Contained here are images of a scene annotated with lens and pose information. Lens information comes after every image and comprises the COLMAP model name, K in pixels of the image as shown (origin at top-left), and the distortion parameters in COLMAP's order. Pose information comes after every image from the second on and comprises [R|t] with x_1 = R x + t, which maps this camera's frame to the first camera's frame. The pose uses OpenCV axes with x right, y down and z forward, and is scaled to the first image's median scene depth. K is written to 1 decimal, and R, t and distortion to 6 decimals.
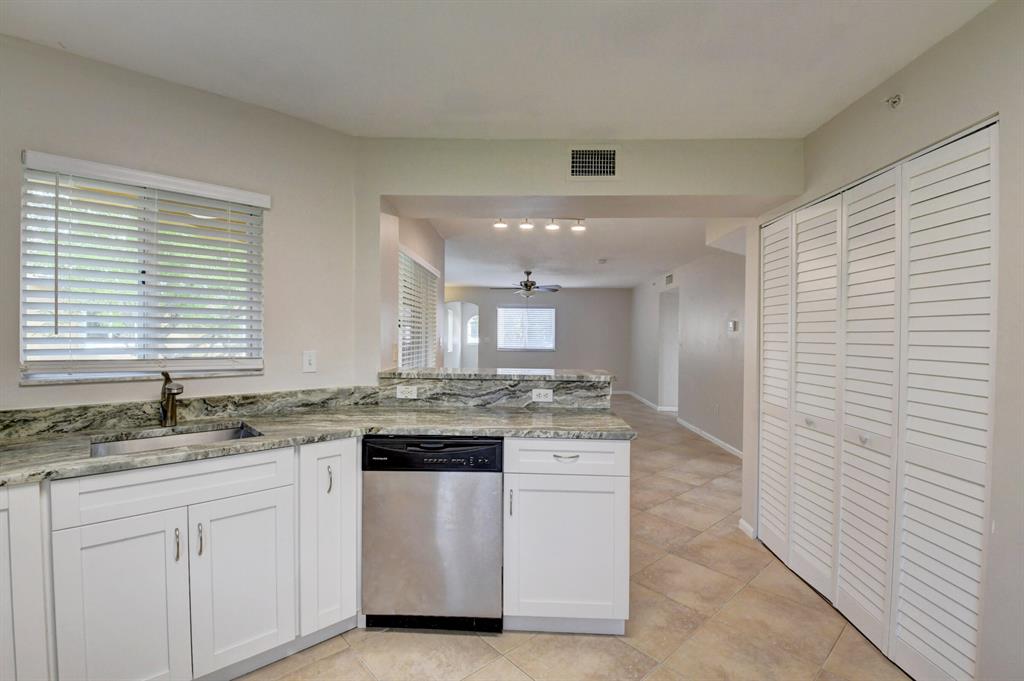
lens RADIAL K [[452.0, 0, 507.2], [0, 452.0, 337.0], [0, 0, 1]] dist [0.000544, -0.015963]
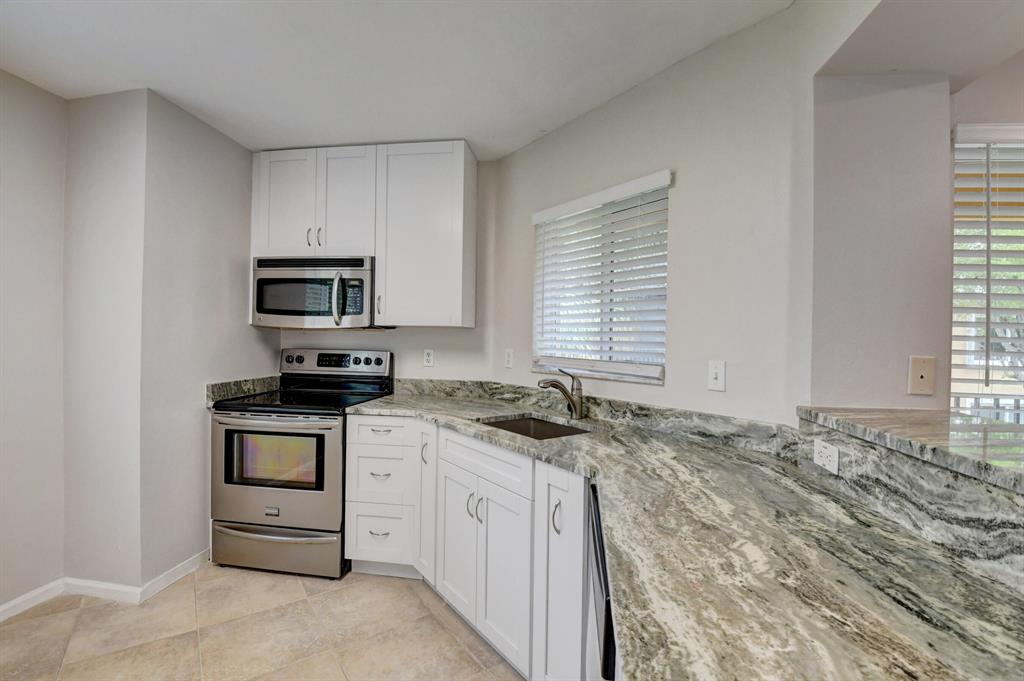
lens RADIAL K [[452.0, 0, 512.0], [0, 452.0, 340.3], [0, 0, 1]] dist [0.000544, -0.015963]
pose [[-0.103408, -0.010239, -0.994586, 0.290005], [-0.023206, 0.999700, -0.007879, 0.012152], [0.994368, 0.022266, -0.103615, 0.727567]]
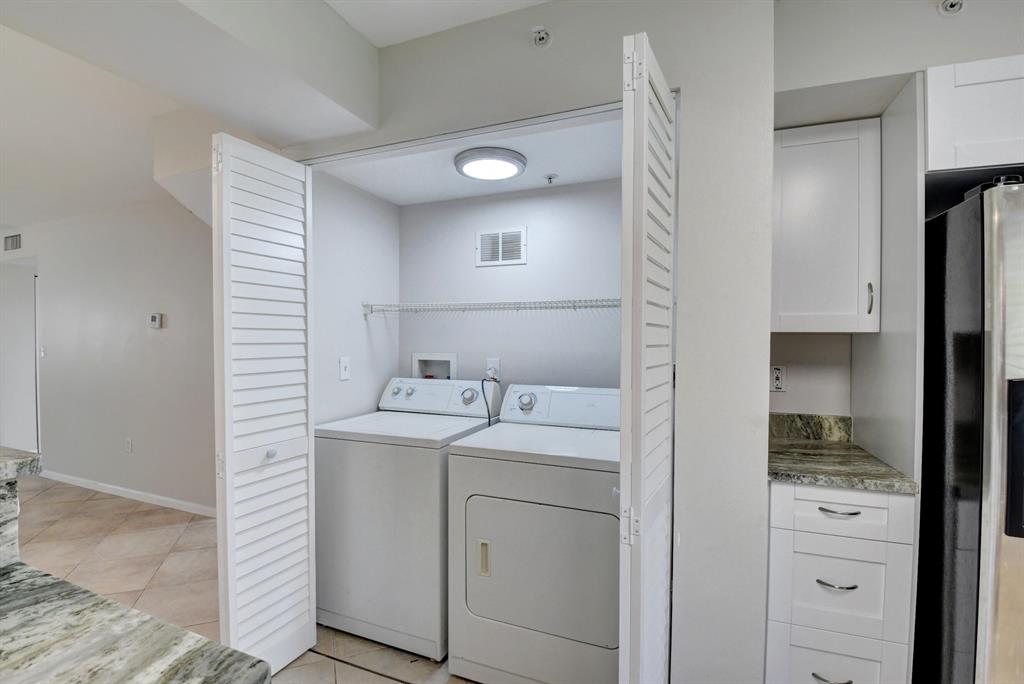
lens RADIAL K [[464.1, 0, 501.9], [0, 464.1, 345.1], [0, 0, 1]] dist [-0.025355, -0.000609]
pose [[0.337920, -0.021987, 0.940918, 0.049183], [0.005323, 0.999756, 0.021450, 0.000497], [-0.941160, -0.002240, 0.337954, 0.574883]]
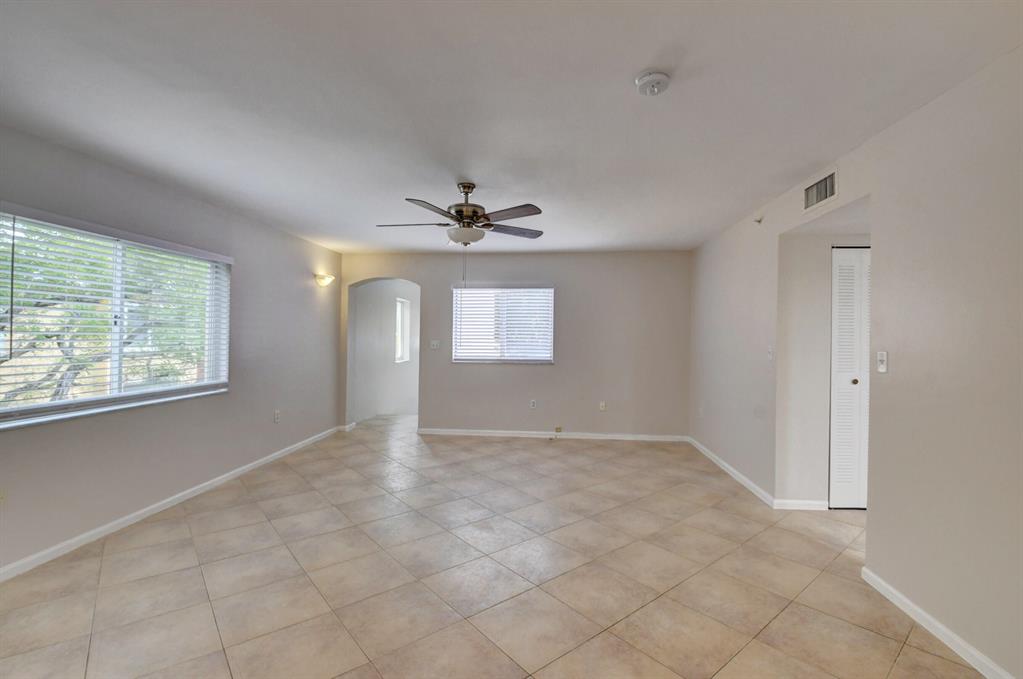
lens RADIAL K [[451.5, 0, 516.0], [0, 451.5, 335.1], [0, 0, 1]] dist [0.000544, -0.015963]
pose [[0.999189, -0.003534, -0.040113, 0.336313], [0.003308, 0.999978, -0.005702, -0.004485], [0.040132, 0.005565, 0.999179, 1.817528]]
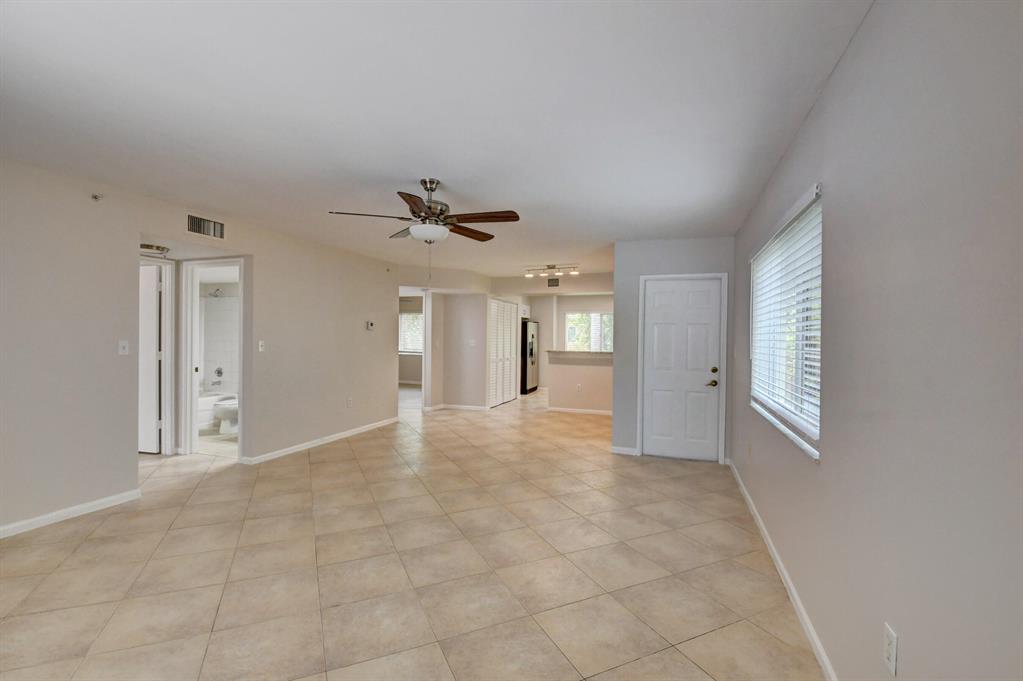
lens RADIAL K [[451.5, 0, 510.1], [0, 451.5, 341.8], [0, 0, 1]] dist [0.000544, -0.015963]
pose [[-0.953431, -0.028252, 0.300284, -0.474234], [-0.024294, 0.999562, 0.016908, -0.024633], [-0.300630, 0.008825, -0.953700, 4.266992]]
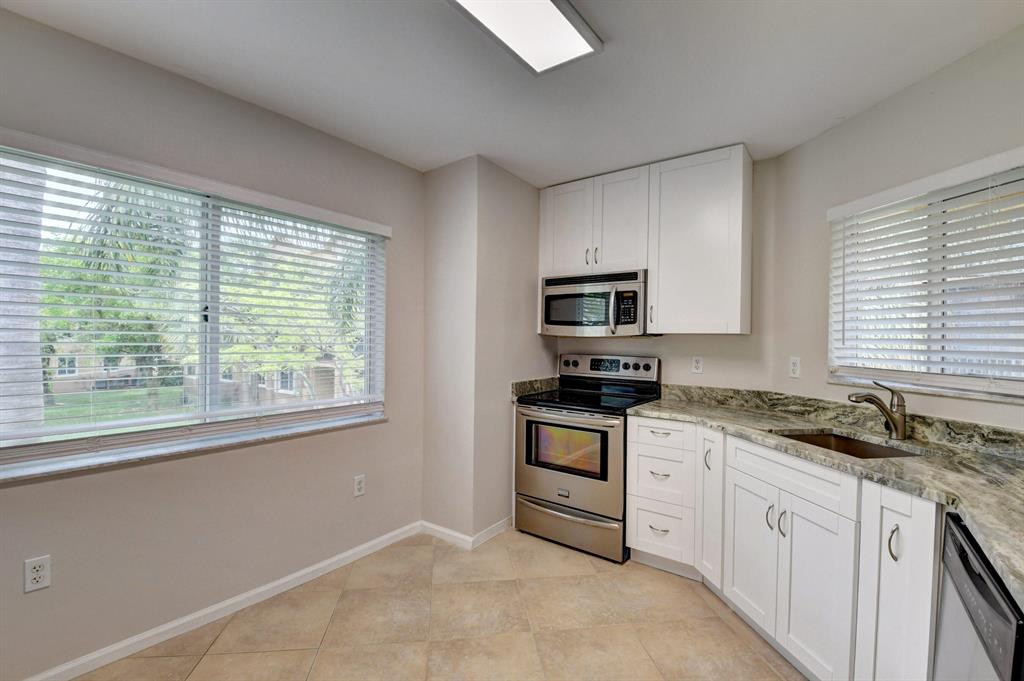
lens RADIAL K [[452.0, 0, 510.3], [0, 452.0, 342.1], [0, 0, 1]] dist [0.000544, -0.015963]
pose [[-0.557548, -0.012473, -0.830051, 0.400957], [-0.023053, 0.999734, 0.000462, 0.004948], [0.829824, 0.019392, -0.557688, 0.642675]]
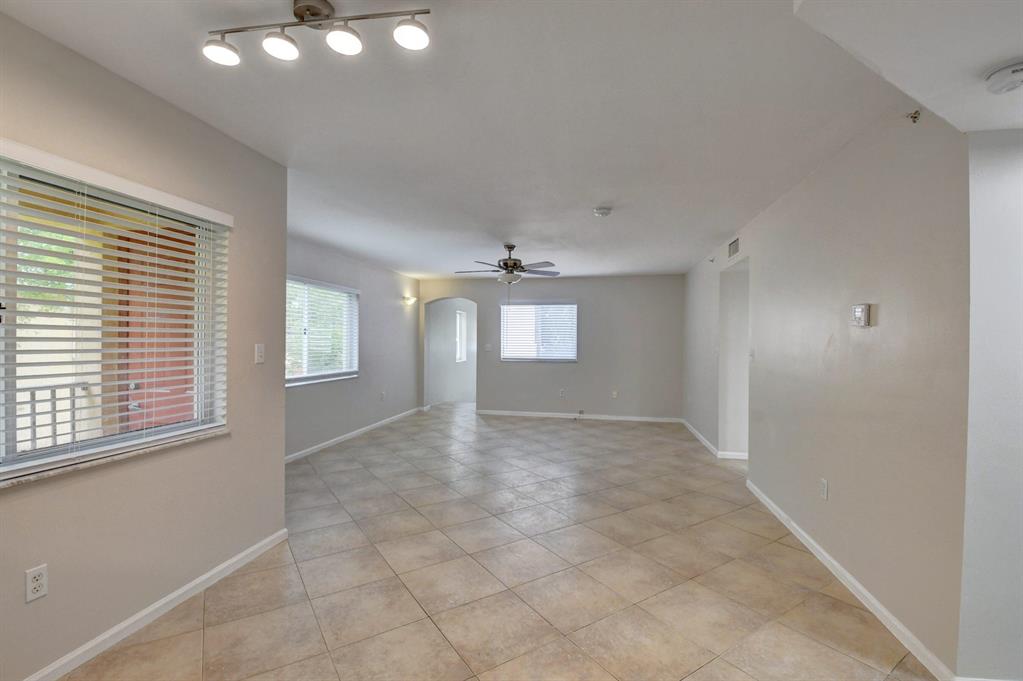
lens RADIAL K [[451.5, 0, 514.7], [0, 451.5, 340.8], [0, 0, 1]] dist [0.000544, -0.015963]
pose [[0.989410, -0.006136, -0.145021, 0.462060], [0.005454, 0.999972, -0.005094, 0.001831], [0.145048, 0.004249, 0.989415, 1.058265]]
